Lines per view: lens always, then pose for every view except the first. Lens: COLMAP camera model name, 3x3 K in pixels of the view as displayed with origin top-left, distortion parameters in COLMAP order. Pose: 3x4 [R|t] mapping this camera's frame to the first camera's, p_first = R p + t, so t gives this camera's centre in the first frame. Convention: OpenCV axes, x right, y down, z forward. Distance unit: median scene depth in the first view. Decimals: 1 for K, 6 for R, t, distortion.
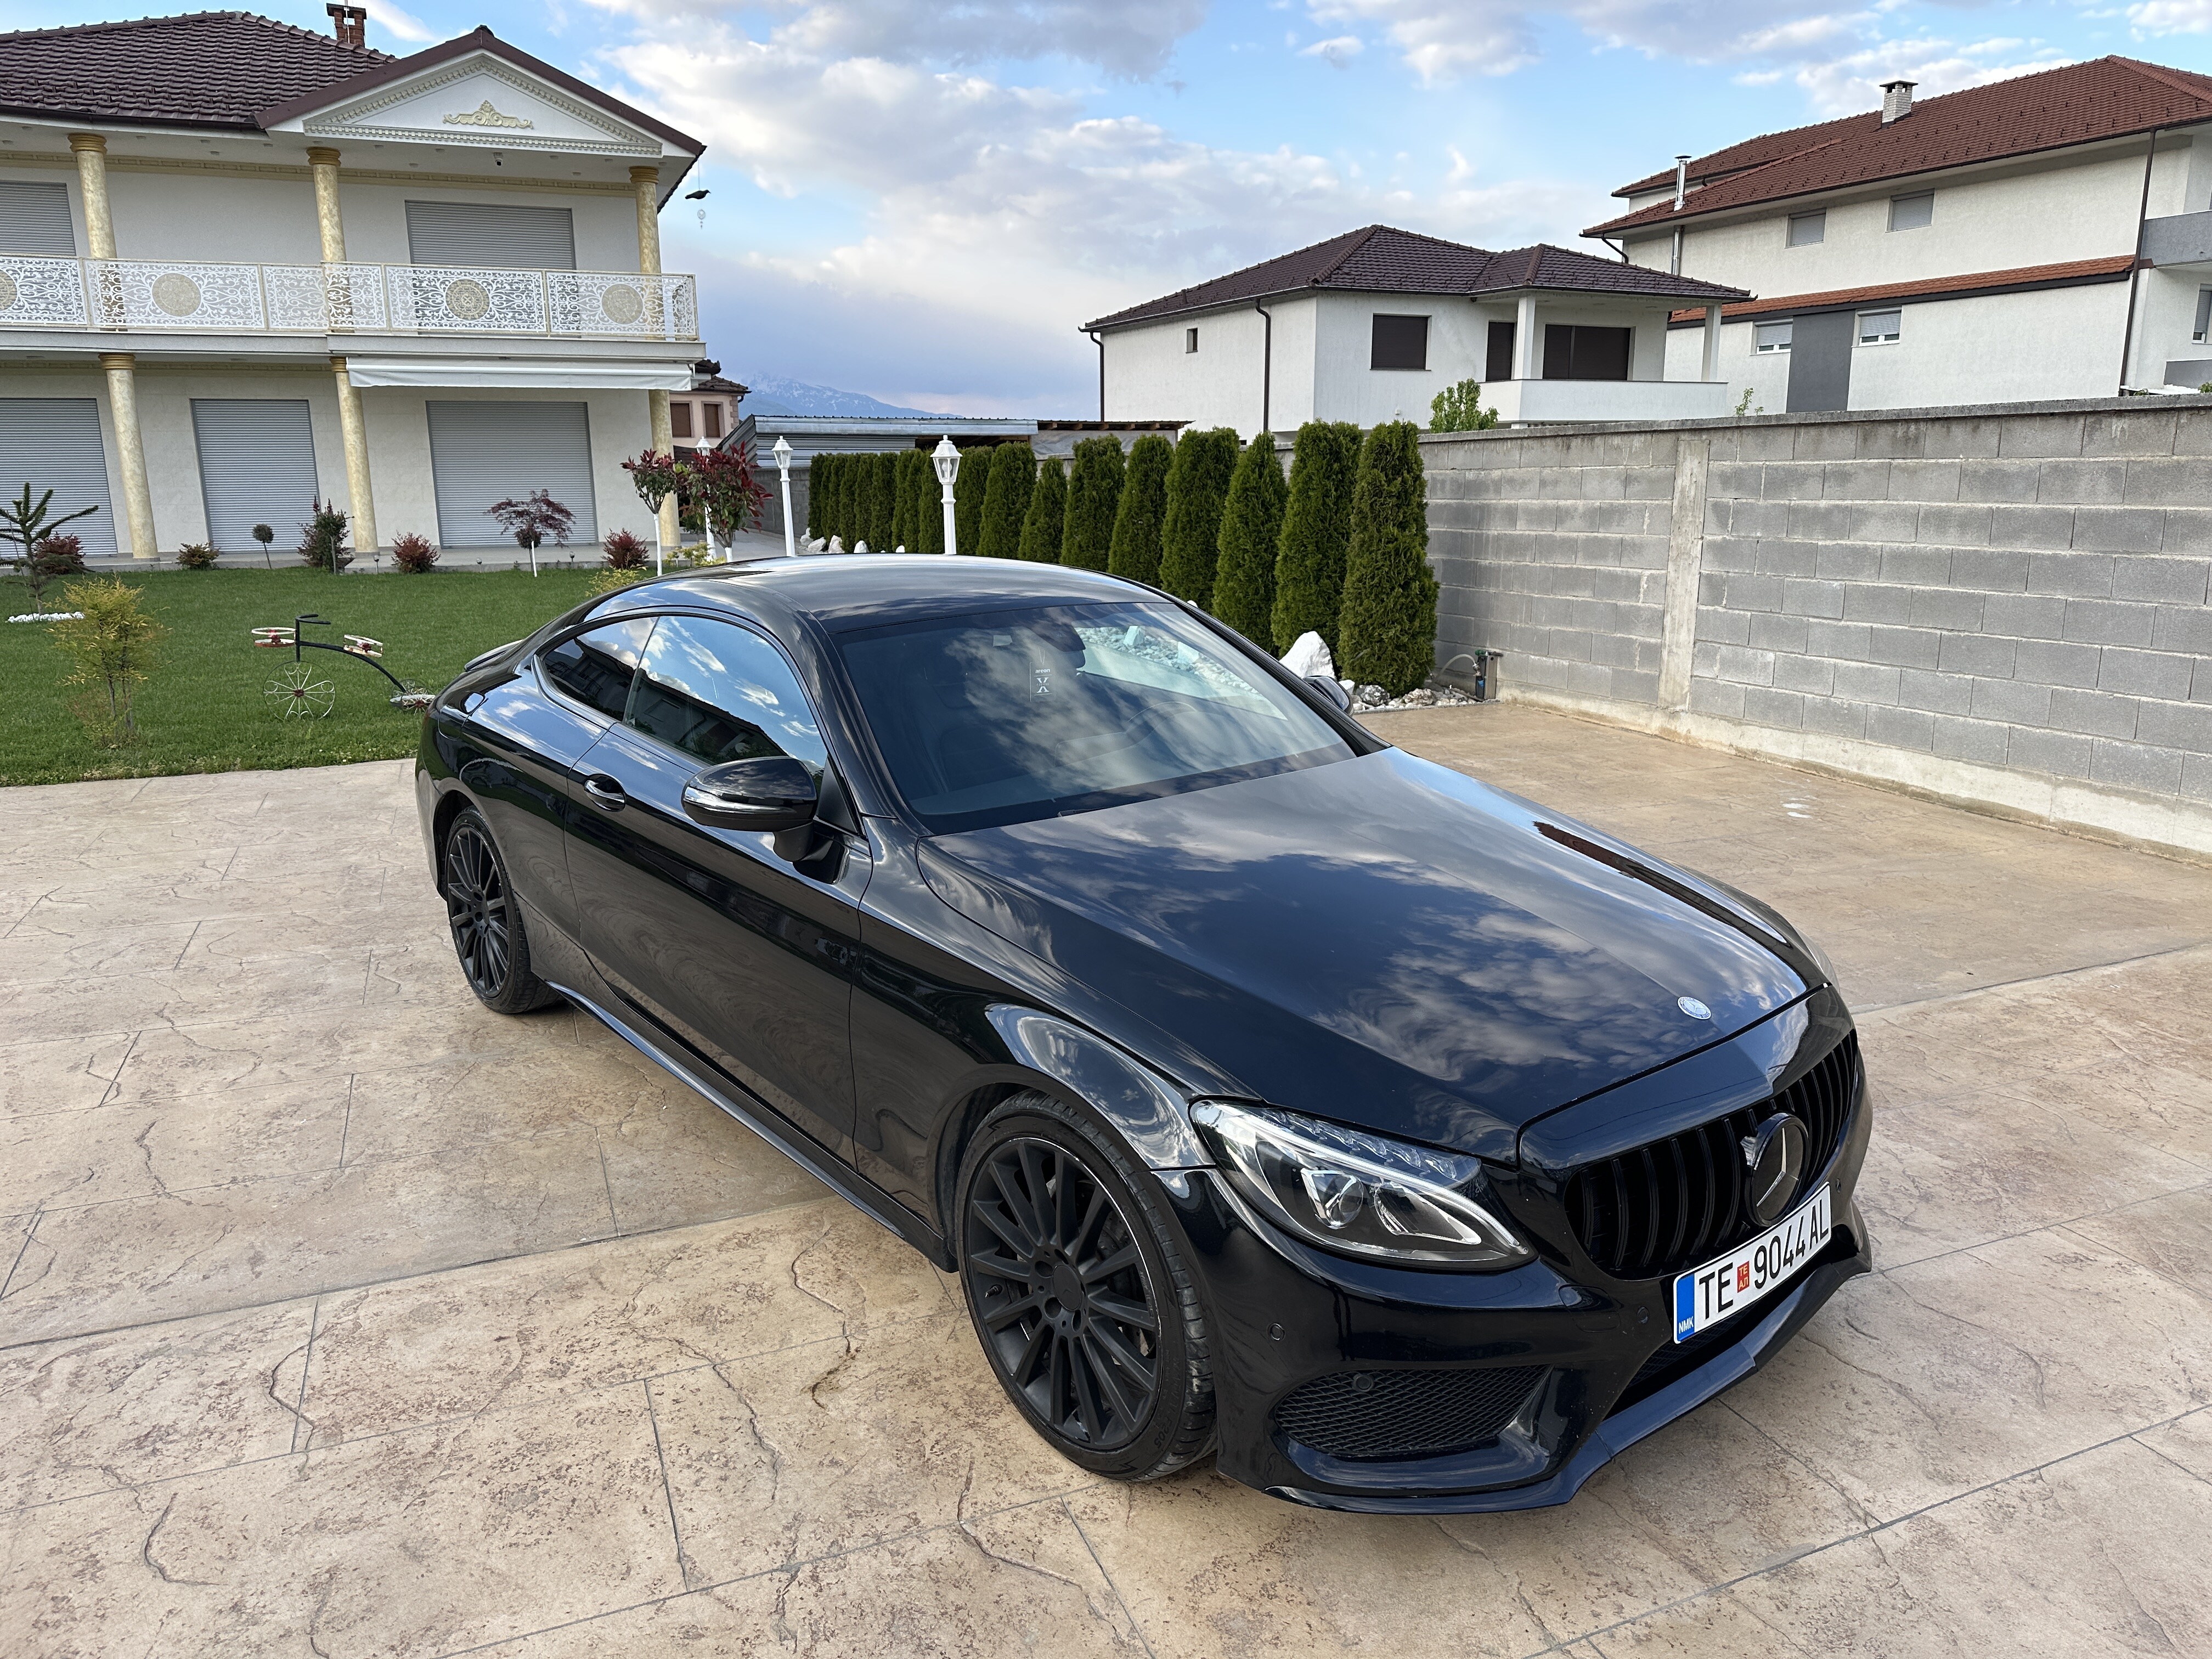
lens RADIAL K [[1553.9, 0, 1111.9], [0, 1553.9, 824.4], [0, 0, 1]] dist [0.029089, -0.045087]
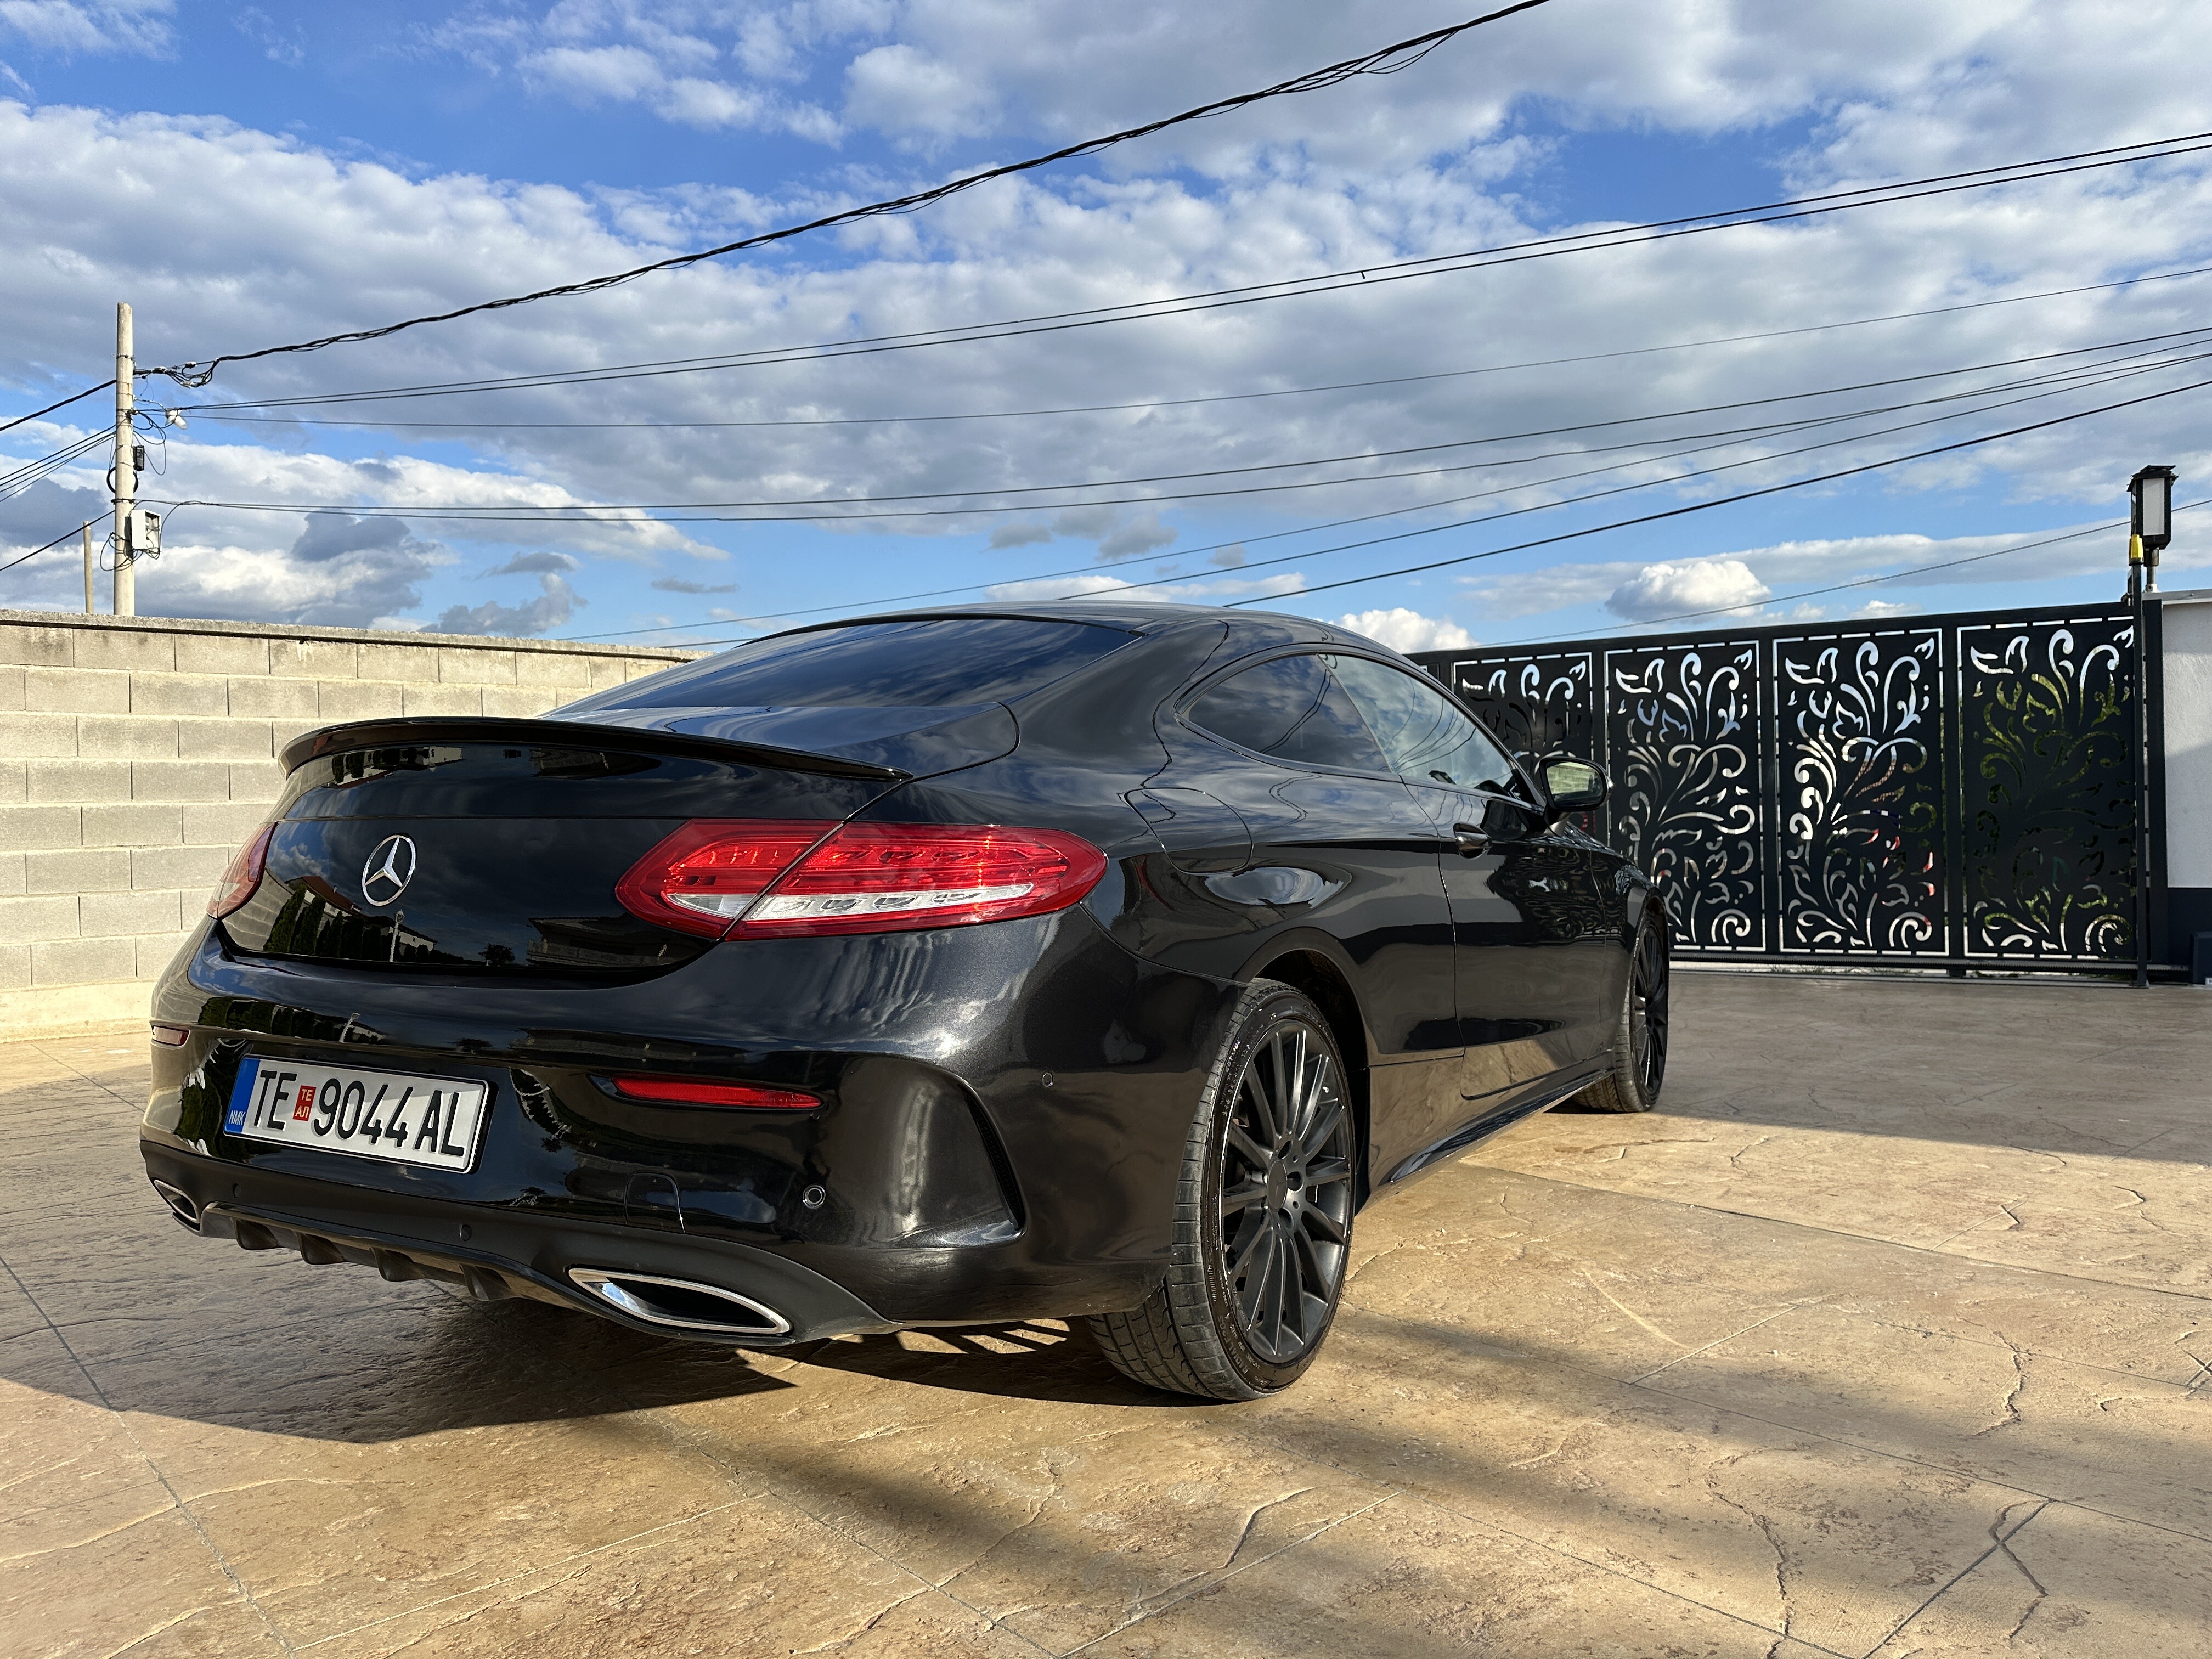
lens RADIAL K [[1559.0, 0, 1123.6], [0, 1559.0, 811.7], [0, 0, 1]] dist [0.029100, -0.033003]
pose [[-0.348854, 0.013363, 0.937082, -0.477211], [0.230134, 0.970504, 0.071834, -0.063636], [-0.908482, 0.240714, -0.341639, 0.652779]]
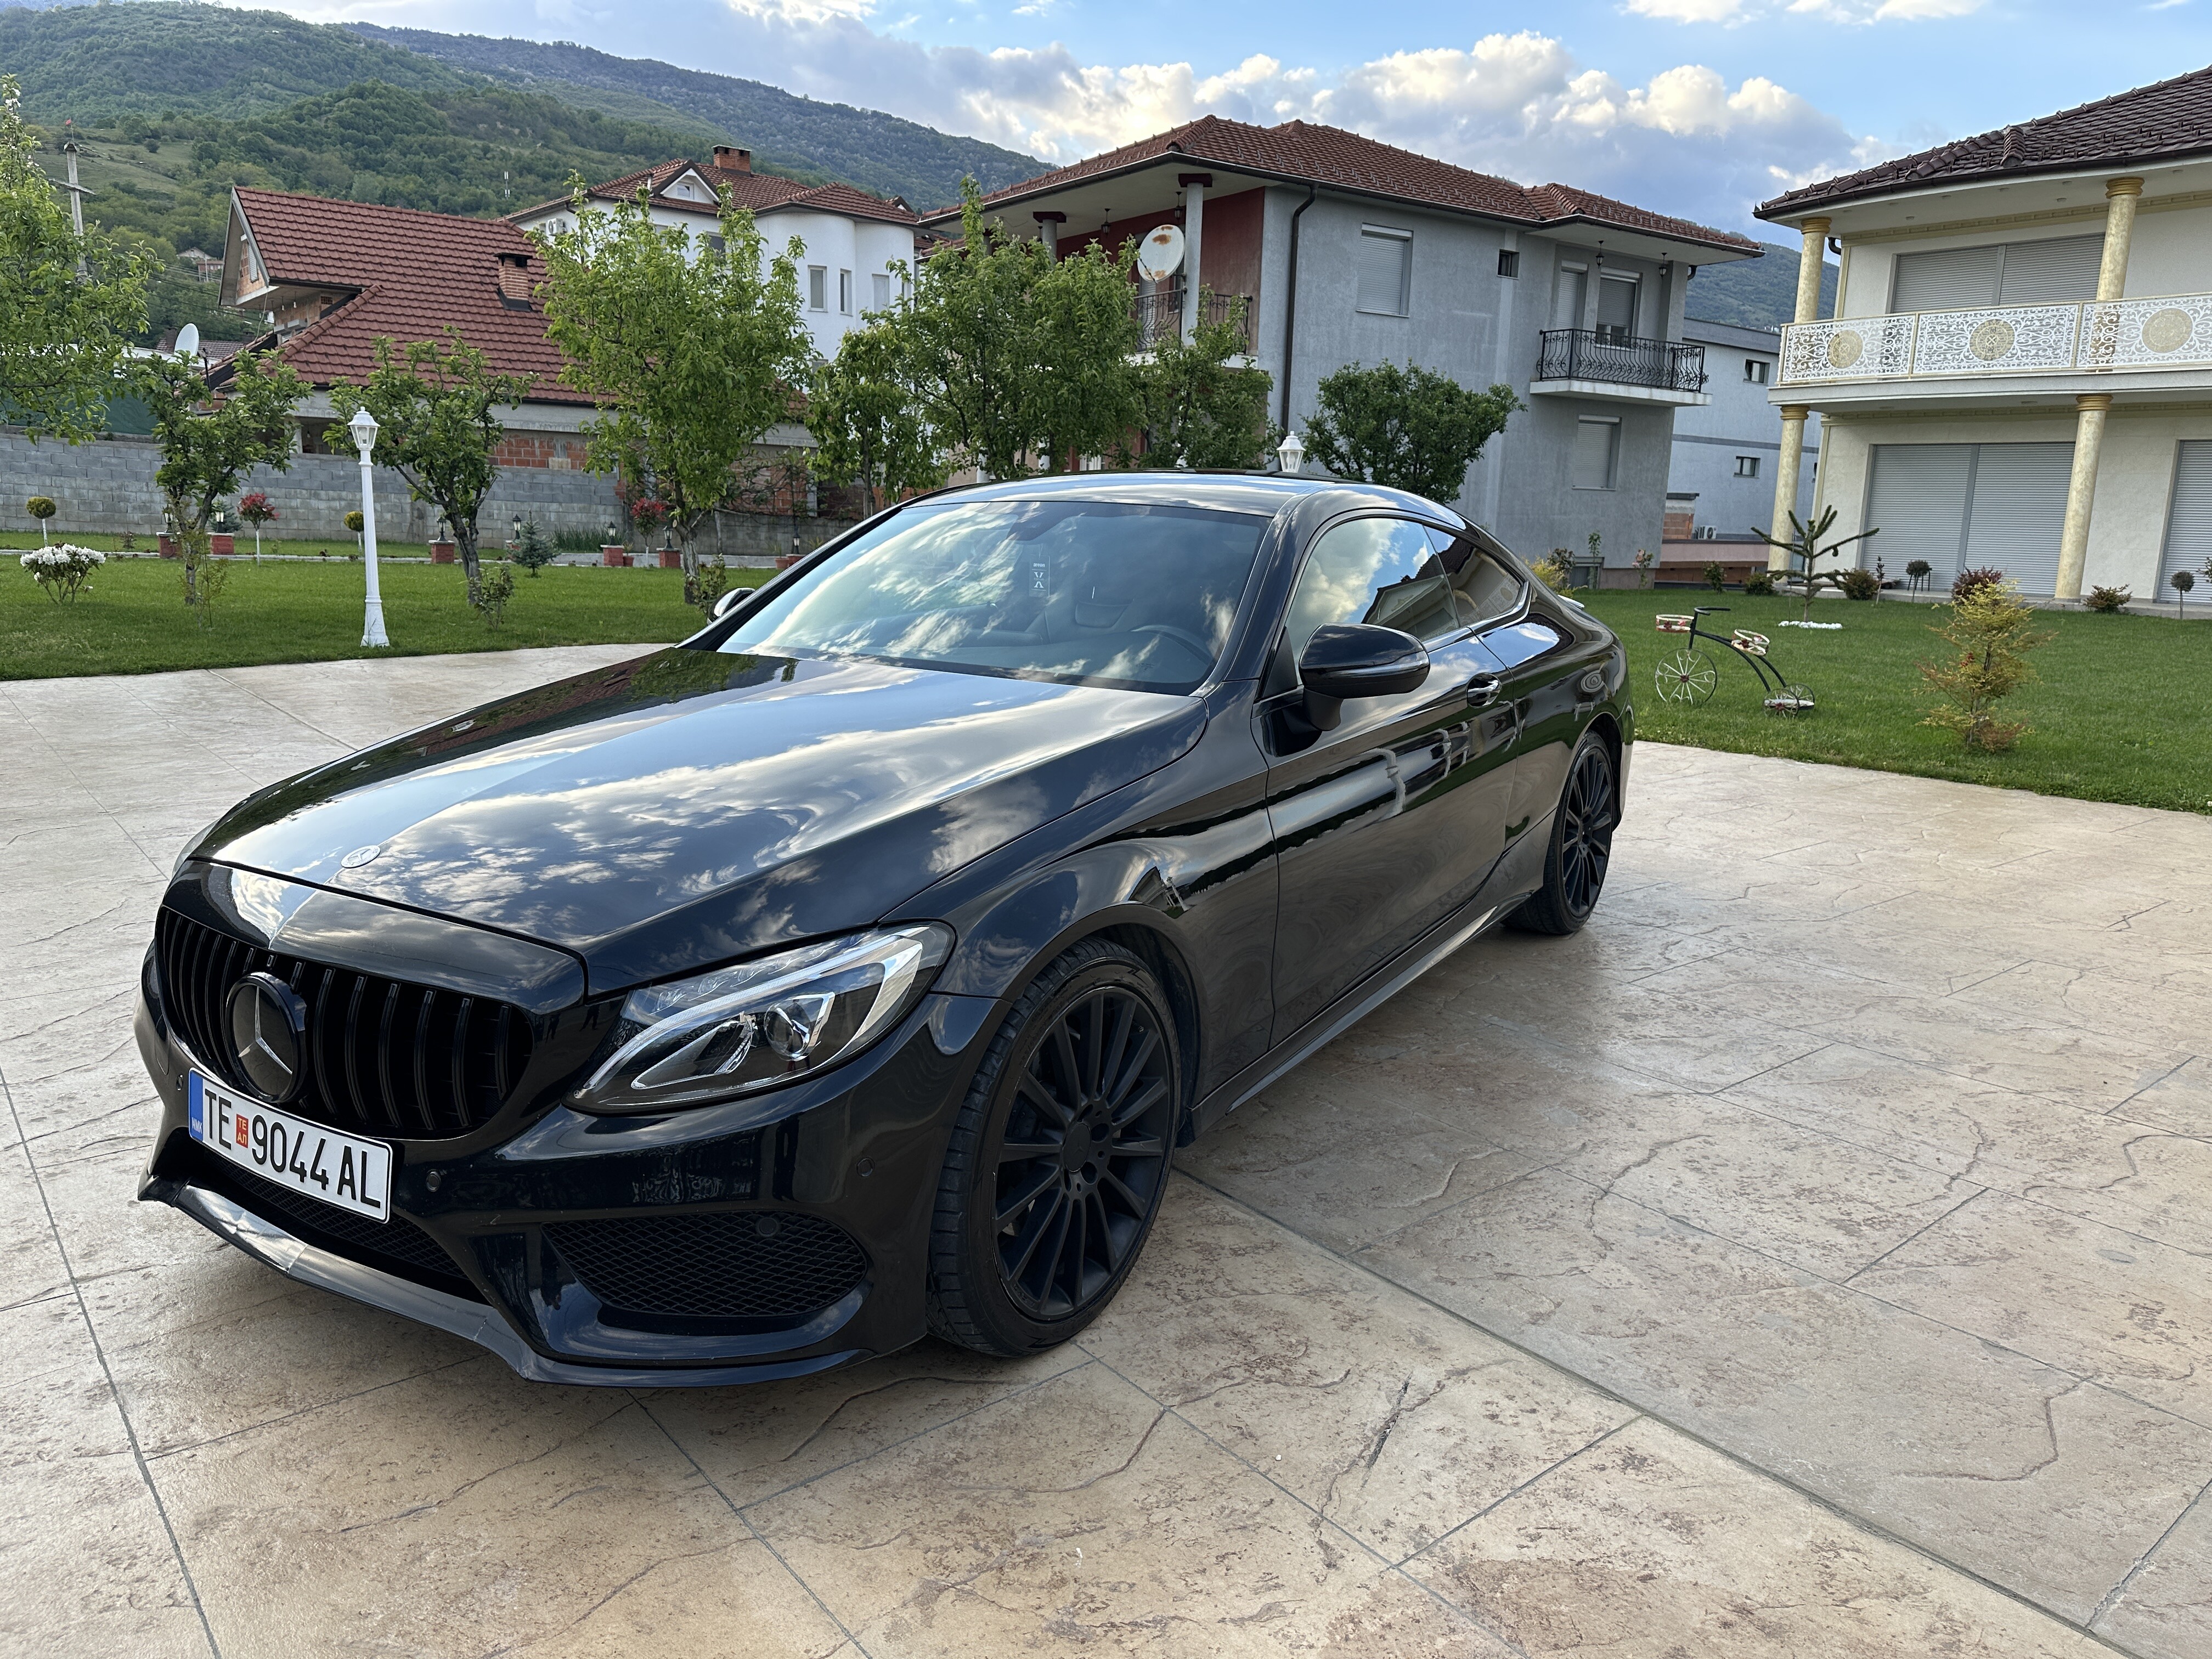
lens RADIAL K [[1553.9, 0, 1111.9], [0, 1553.9, 824.4], [0, 0, 1]] dist [0.029089, -0.045087]
pose [[0.286395, 0.201150, -0.936759, 0.399685], [-0.244509, 0.960684, 0.131534, -0.037308], [0.926387, 0.191376, 0.324318, 0.346191]]
